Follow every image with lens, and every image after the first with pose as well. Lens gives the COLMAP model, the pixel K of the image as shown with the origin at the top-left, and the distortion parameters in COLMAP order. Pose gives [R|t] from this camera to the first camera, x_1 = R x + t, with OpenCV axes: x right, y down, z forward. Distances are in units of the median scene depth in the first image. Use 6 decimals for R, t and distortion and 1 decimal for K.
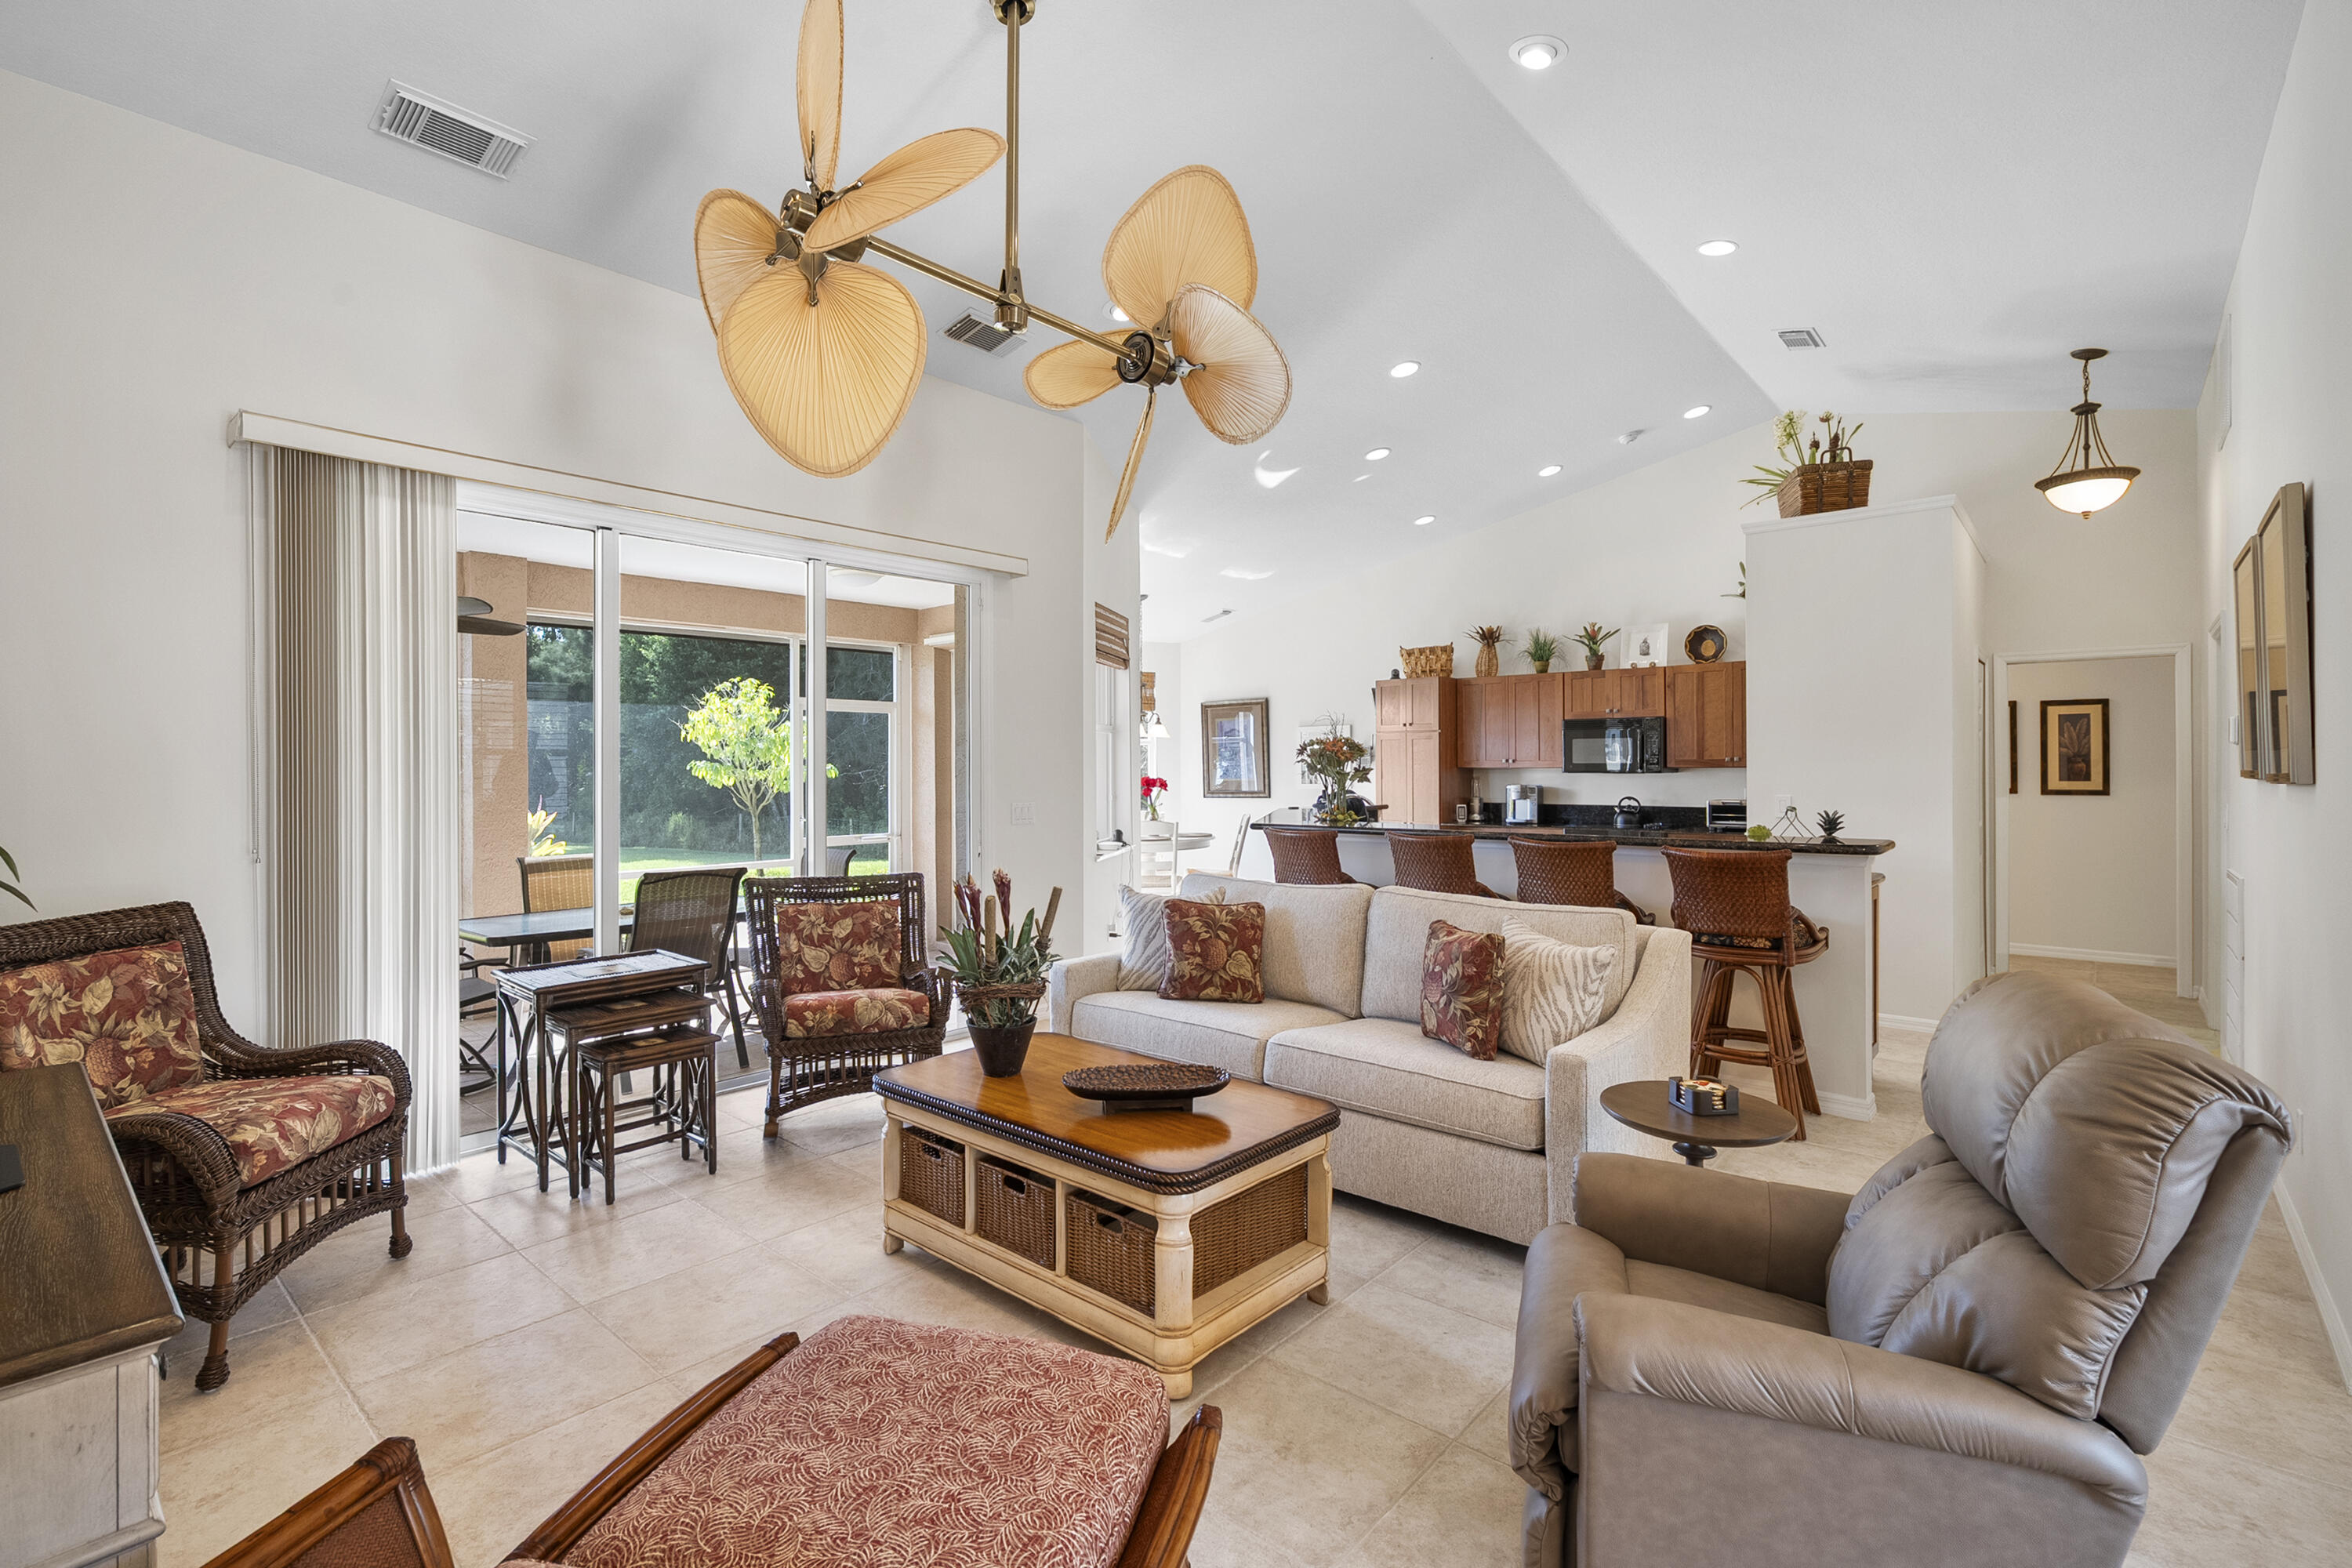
lens RADIAL K [[1061.8, 0, 1170.4], [0, 1061.8, 762.1], [0, 0, 1]] dist [-0.000052, 0.001177]
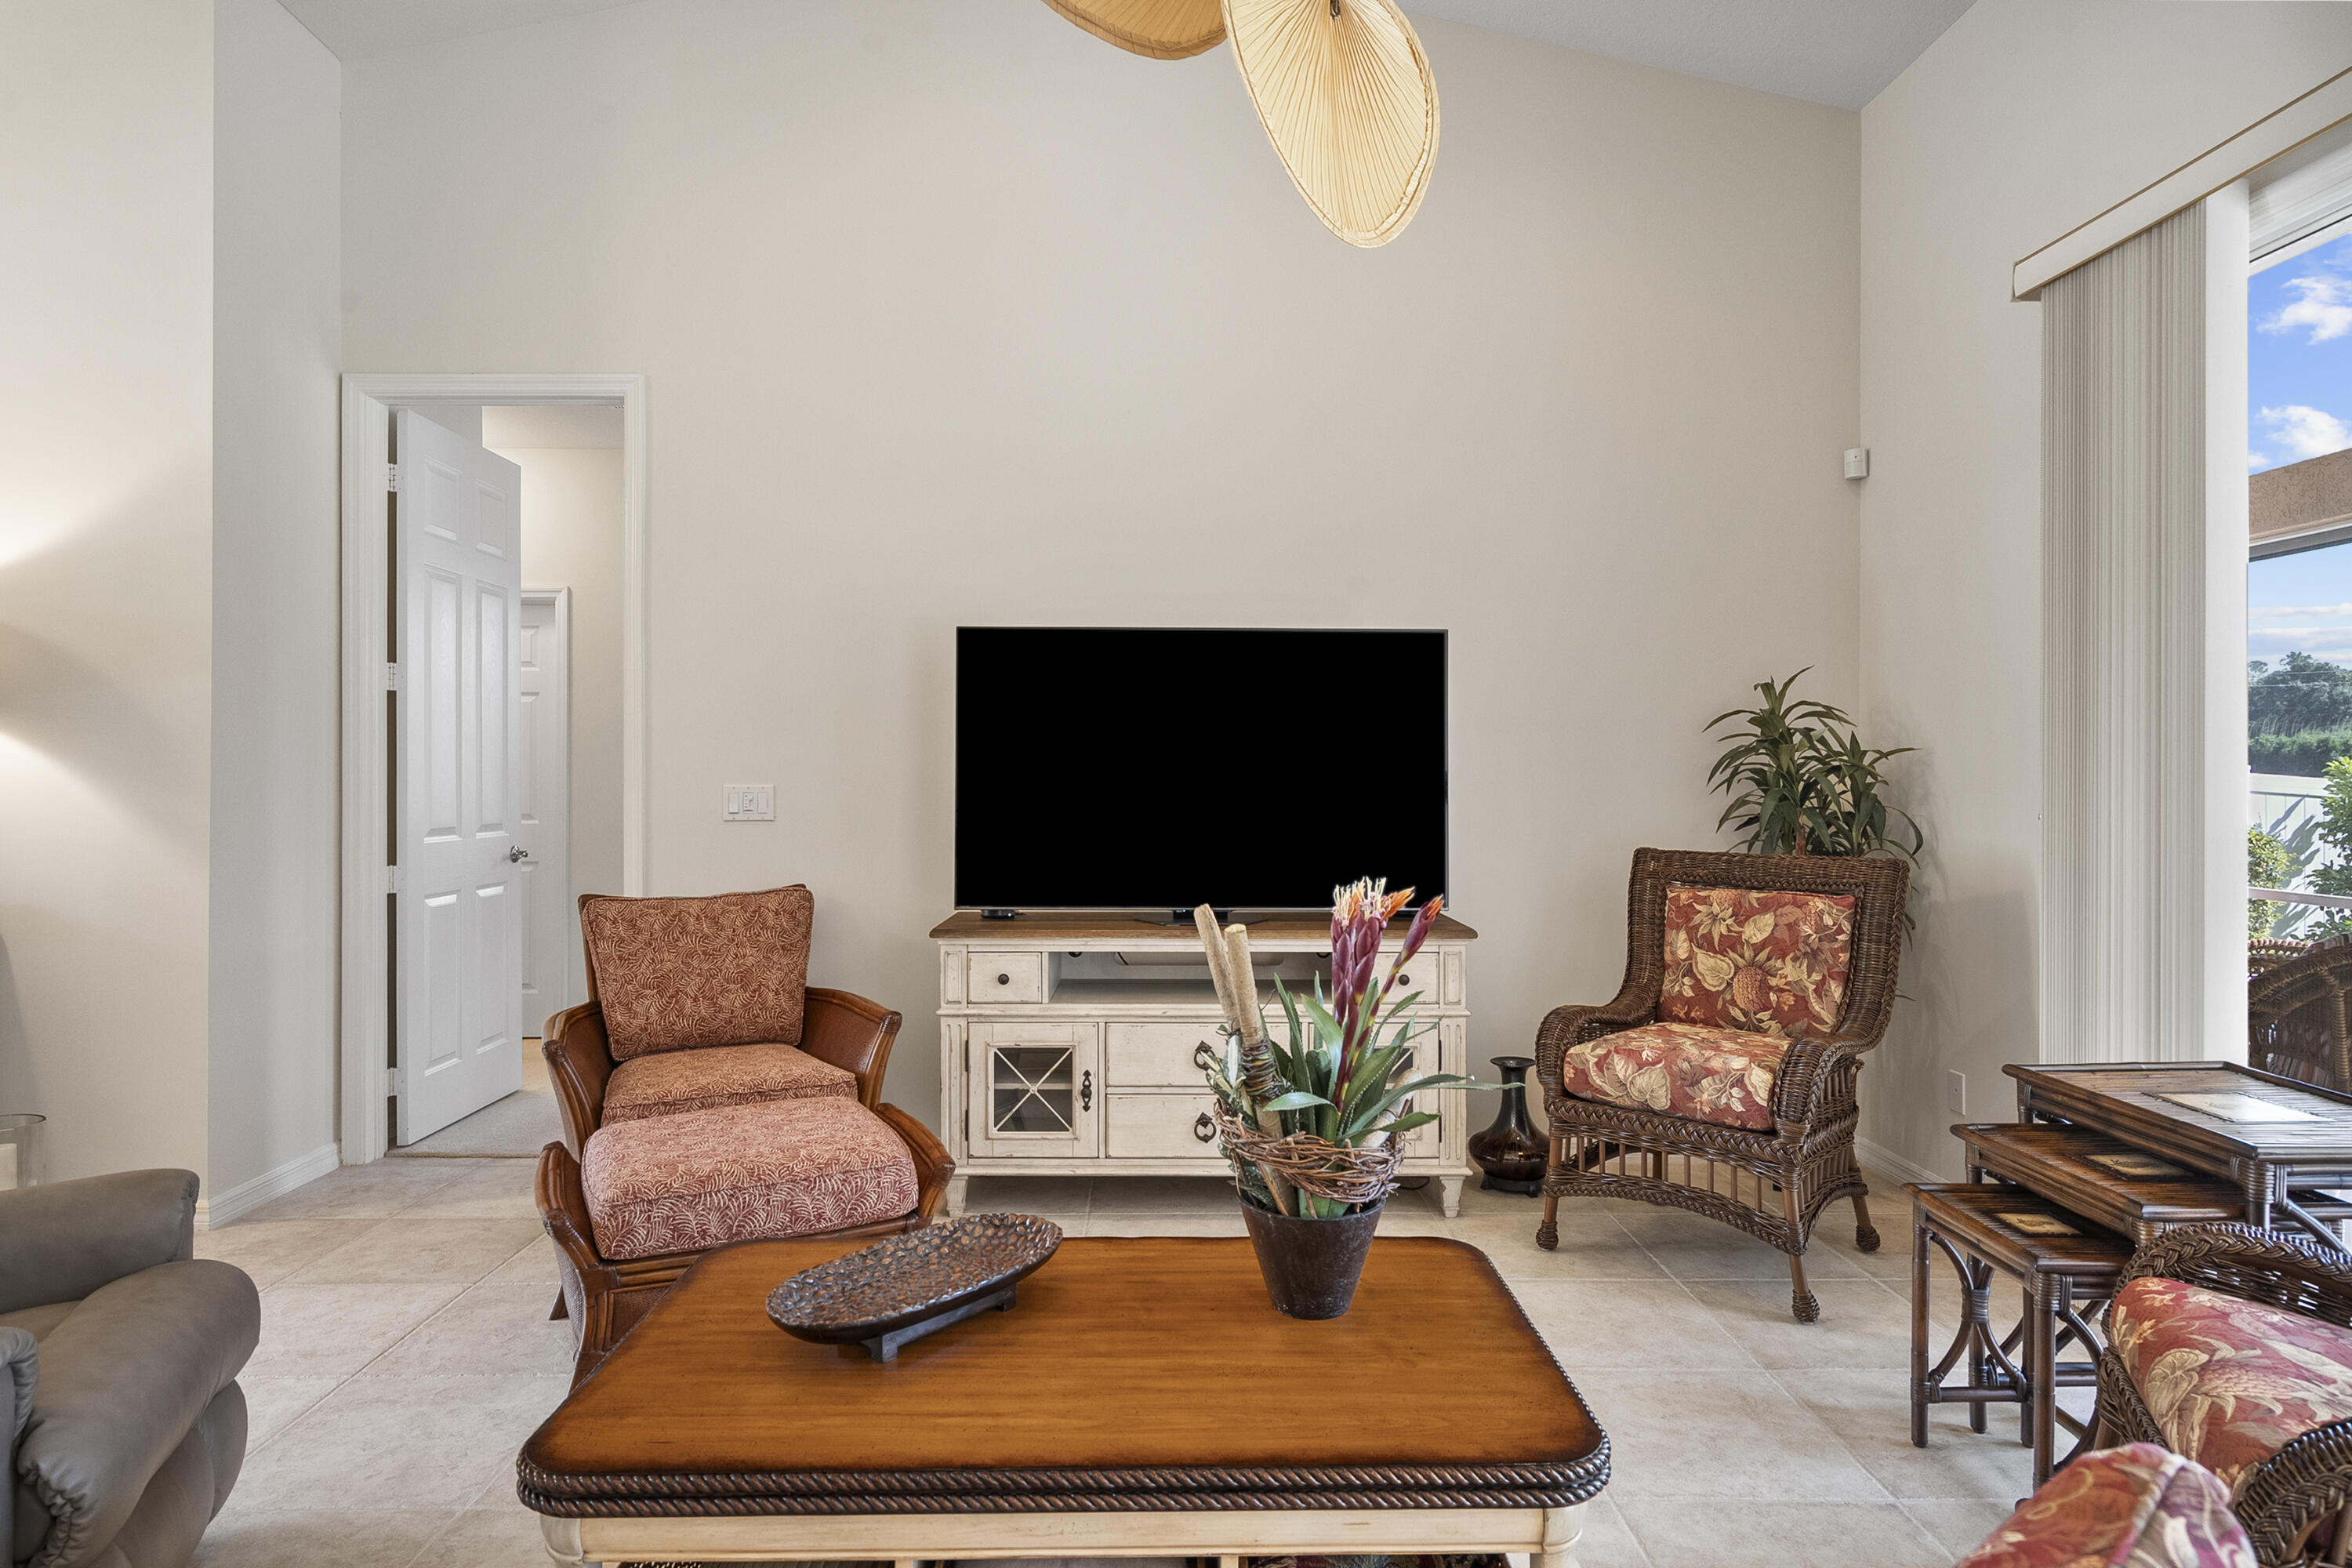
lens RADIAL K [[1324.1, 0, 1183.0], [0, 1324.1, 776.3], [0, 0, 1]] dist [0.005324, 0.000233]
pose [[-0.742477, 0.006035, -0.669844, 0.109380], [0.005121, 0.999981, 0.003334, 0.020398], [0.669852, -0.000954, -0.742494, 0.551070]]
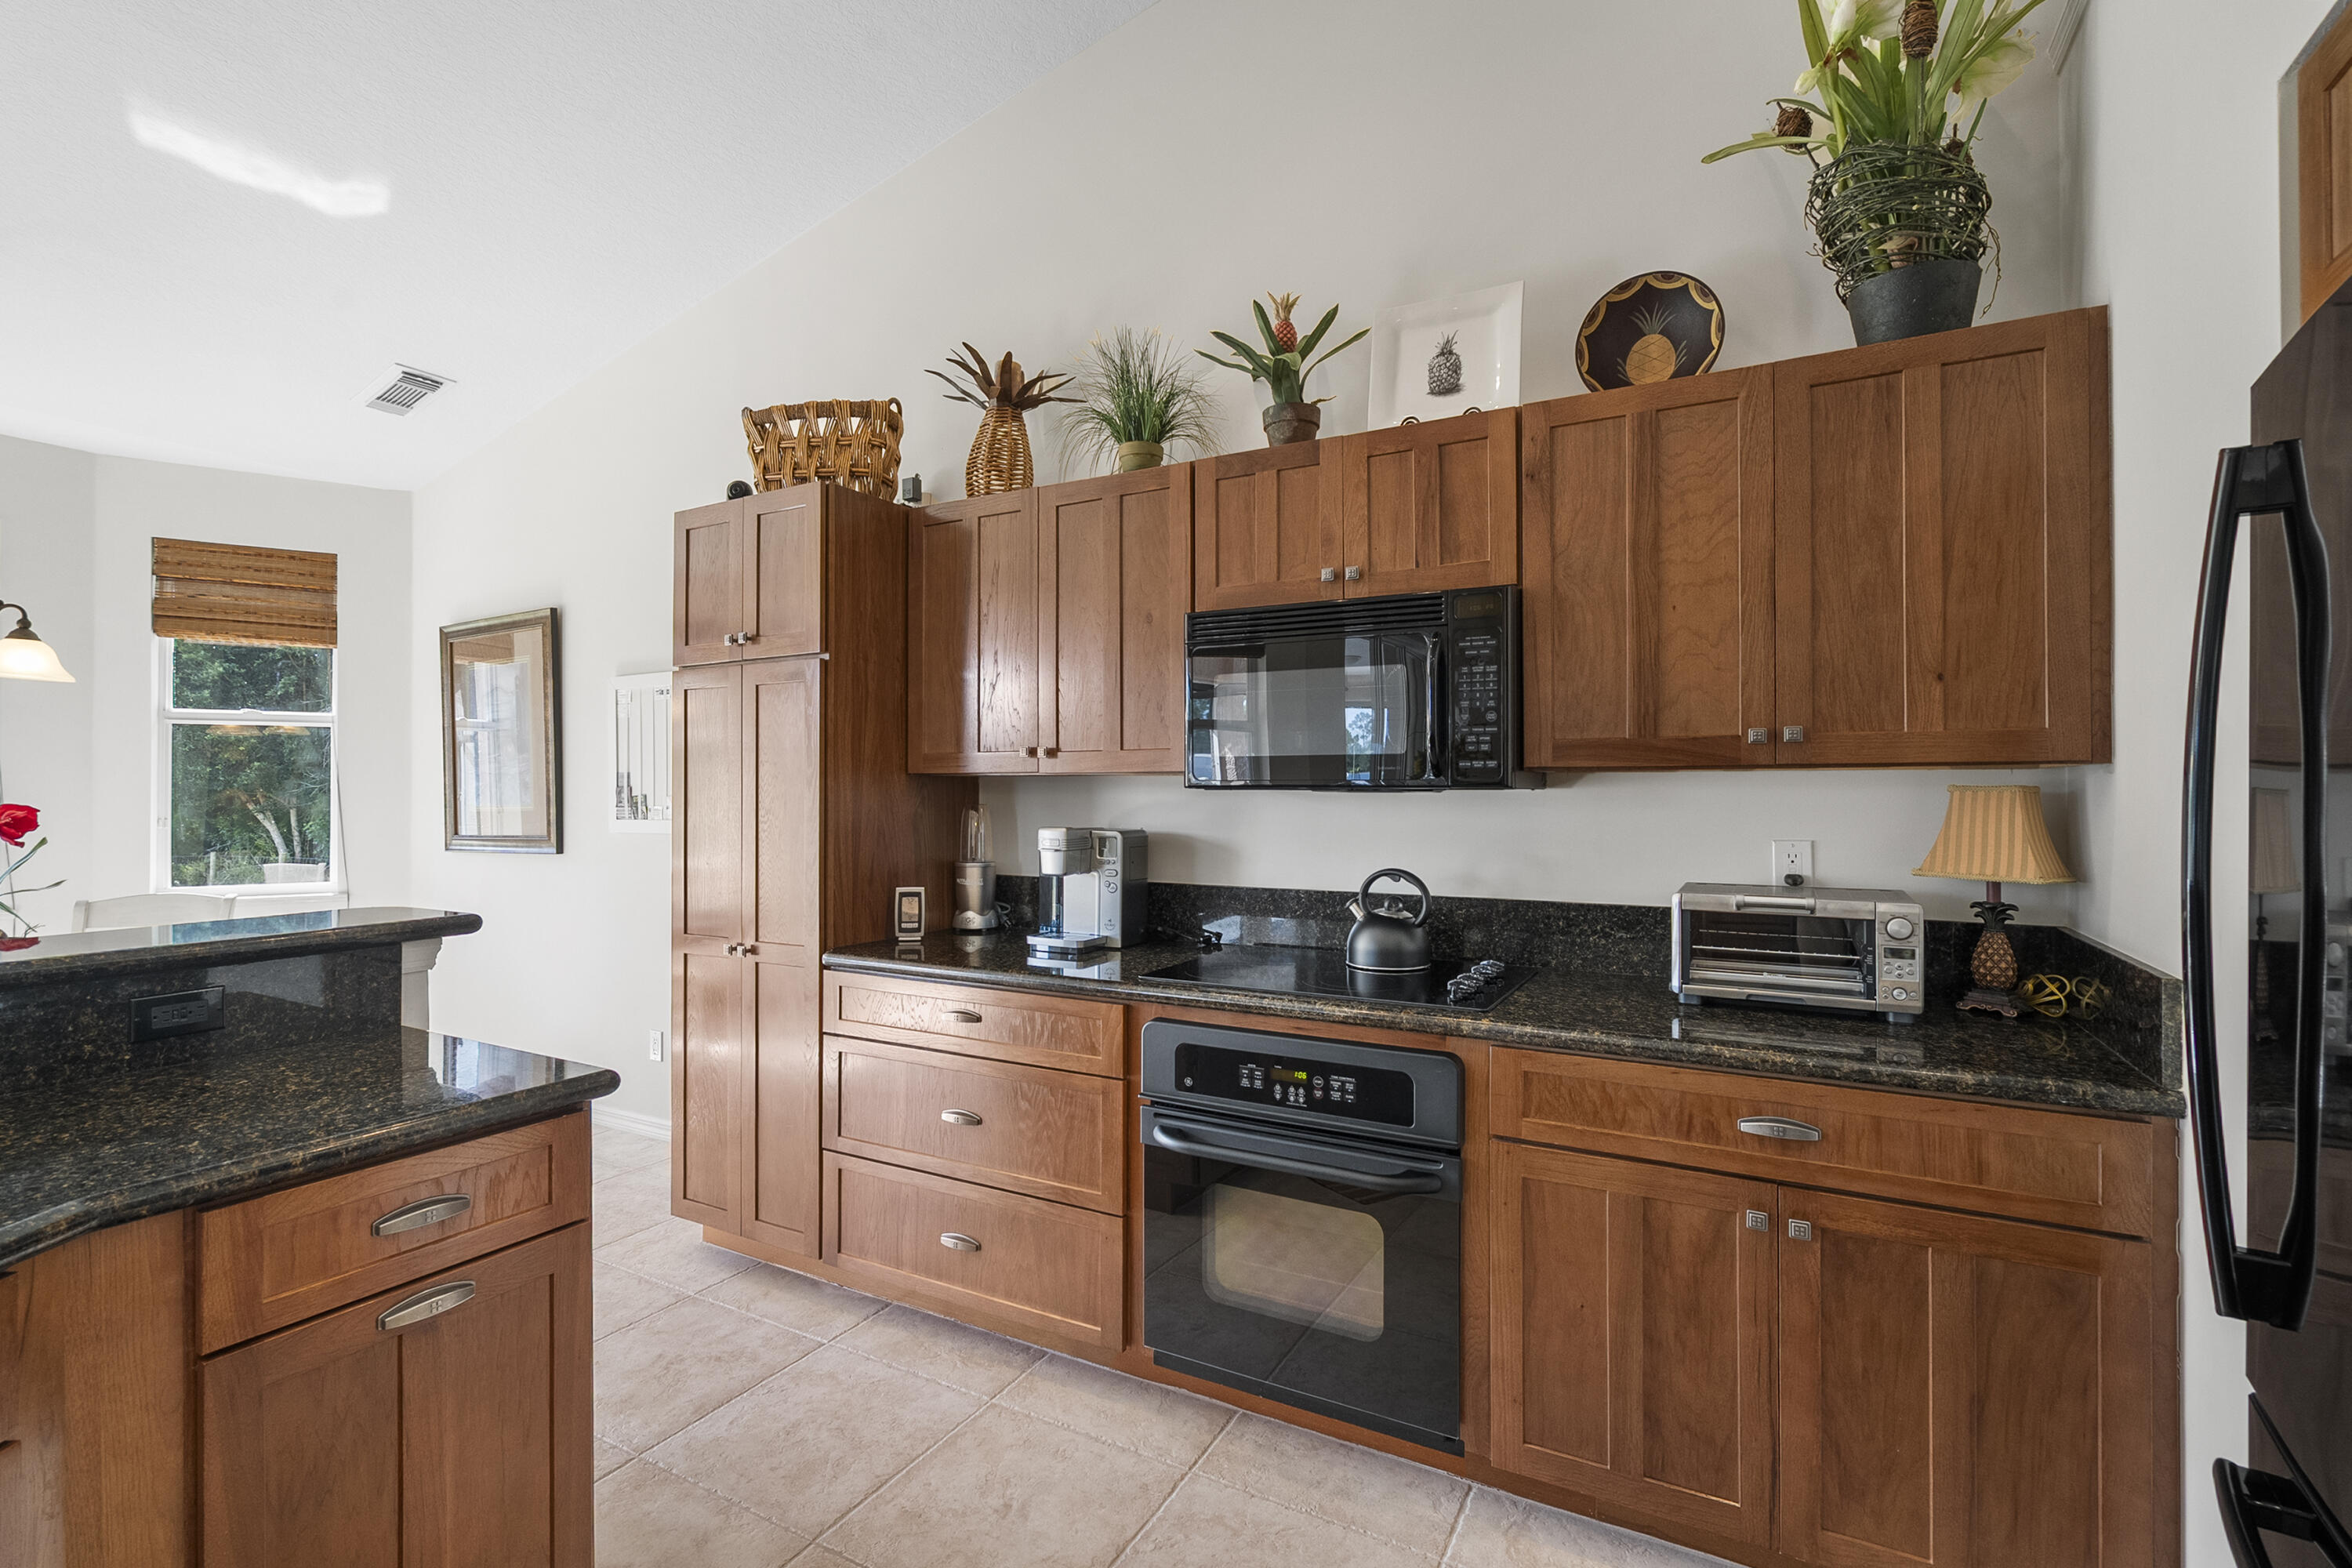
lens RADIAL K [[1061.8, 0, 1163.6], [0, 1061.8, 775.9], [0, 0, 1]] dist [-0.000052, 0.001177]
pose [[0.978638, 0.003880, 0.205553, 0.322650], [-0.001981, 0.999953, -0.009443, 0.010085], [-0.205580, 0.008834, 0.978600, 0.758216]]
